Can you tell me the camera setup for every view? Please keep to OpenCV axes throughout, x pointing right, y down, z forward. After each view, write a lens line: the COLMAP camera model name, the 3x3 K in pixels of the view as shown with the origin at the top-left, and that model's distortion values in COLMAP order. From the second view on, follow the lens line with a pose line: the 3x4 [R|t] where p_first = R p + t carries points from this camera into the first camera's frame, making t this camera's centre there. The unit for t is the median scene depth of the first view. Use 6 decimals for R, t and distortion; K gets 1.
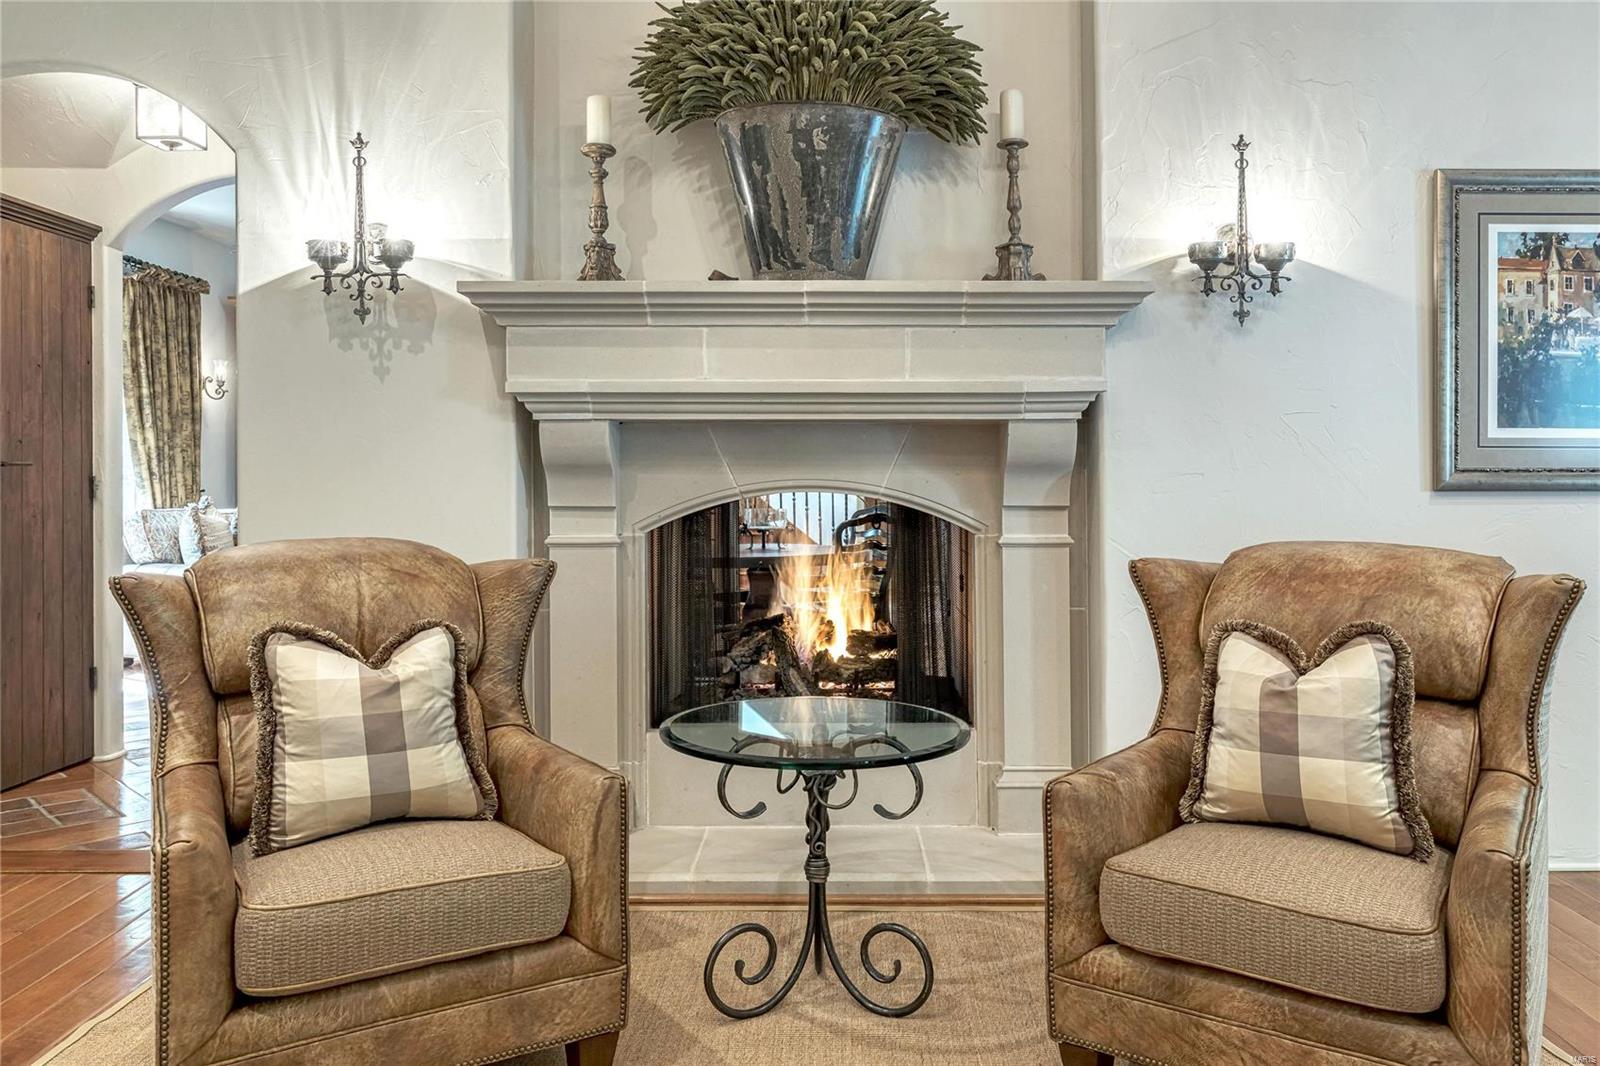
lens RADIAL K [[1171.3, 0, 841.4], [0, 1171.3, 469.7], [0, 0, 1]] dist [0.000002, -0.007589]
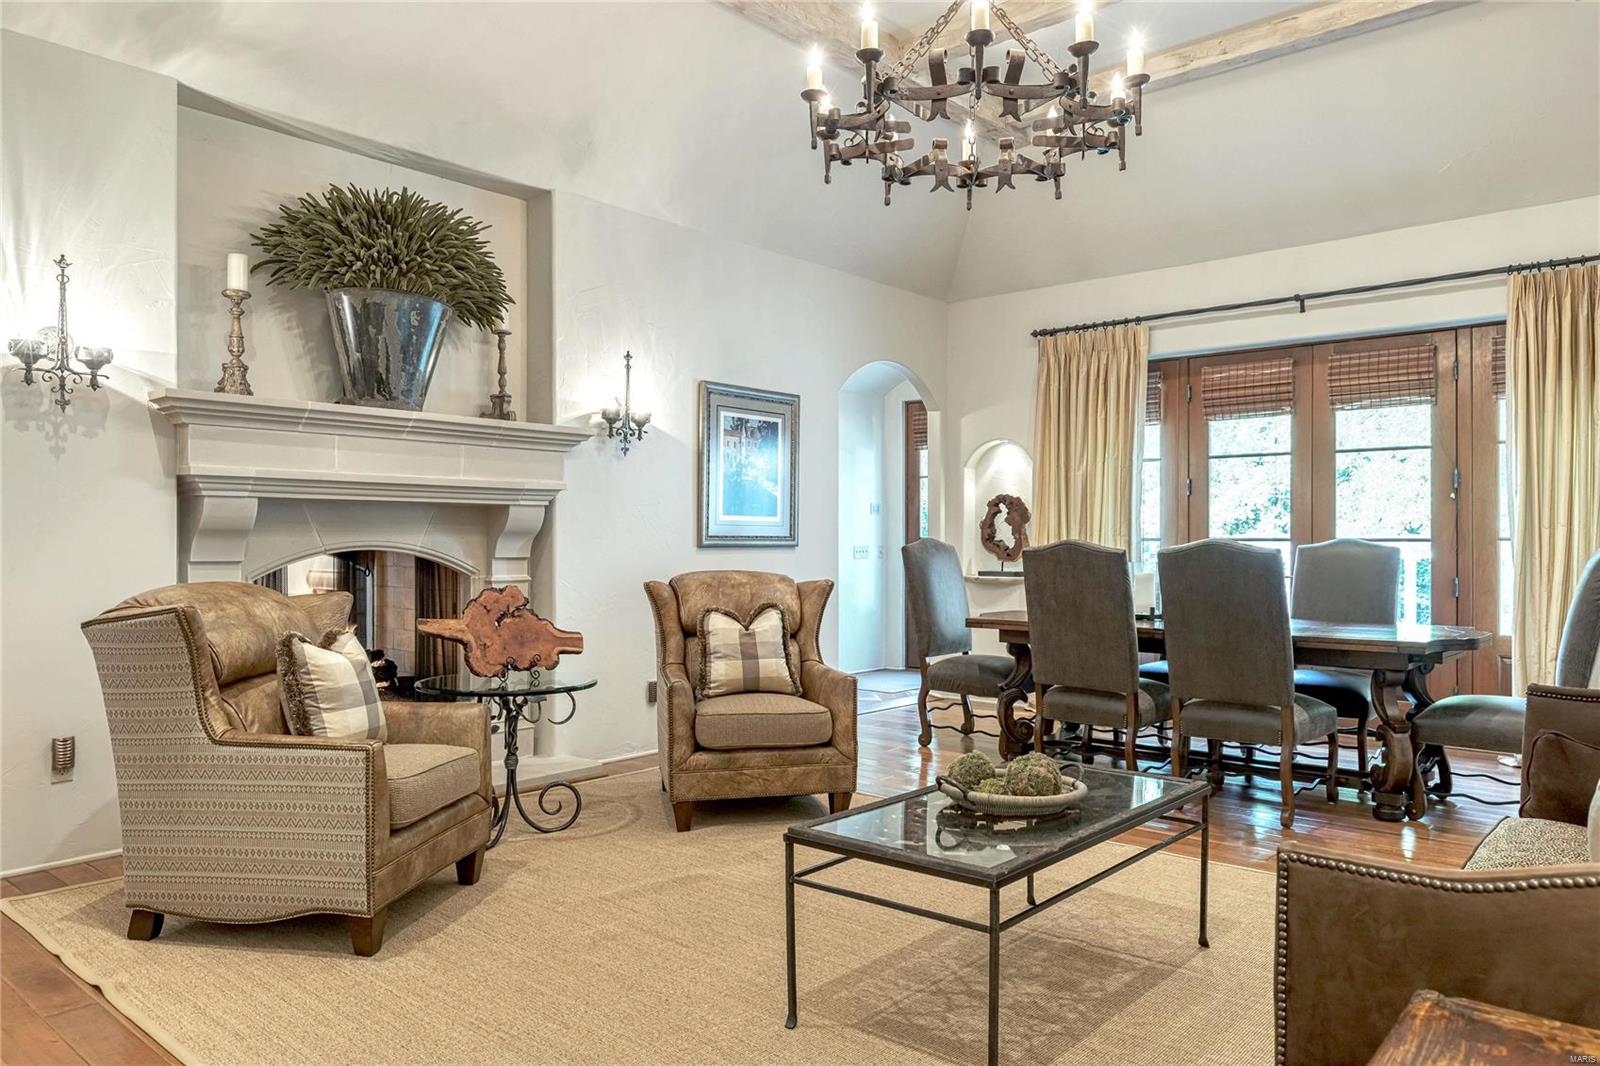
lens RADIAL K [[1113.3, 0, 795.9], [0, 1113.3, 524.6], [0, 0, 1]] dist [-0.000238, -0.003234]
pose [[0.661978, 0.012218, 0.749423, -0.755908], [-0.007160, 0.999925, -0.009978, -0.002151], [-0.749489, 0.001239, 0.662016, -0.326606]]
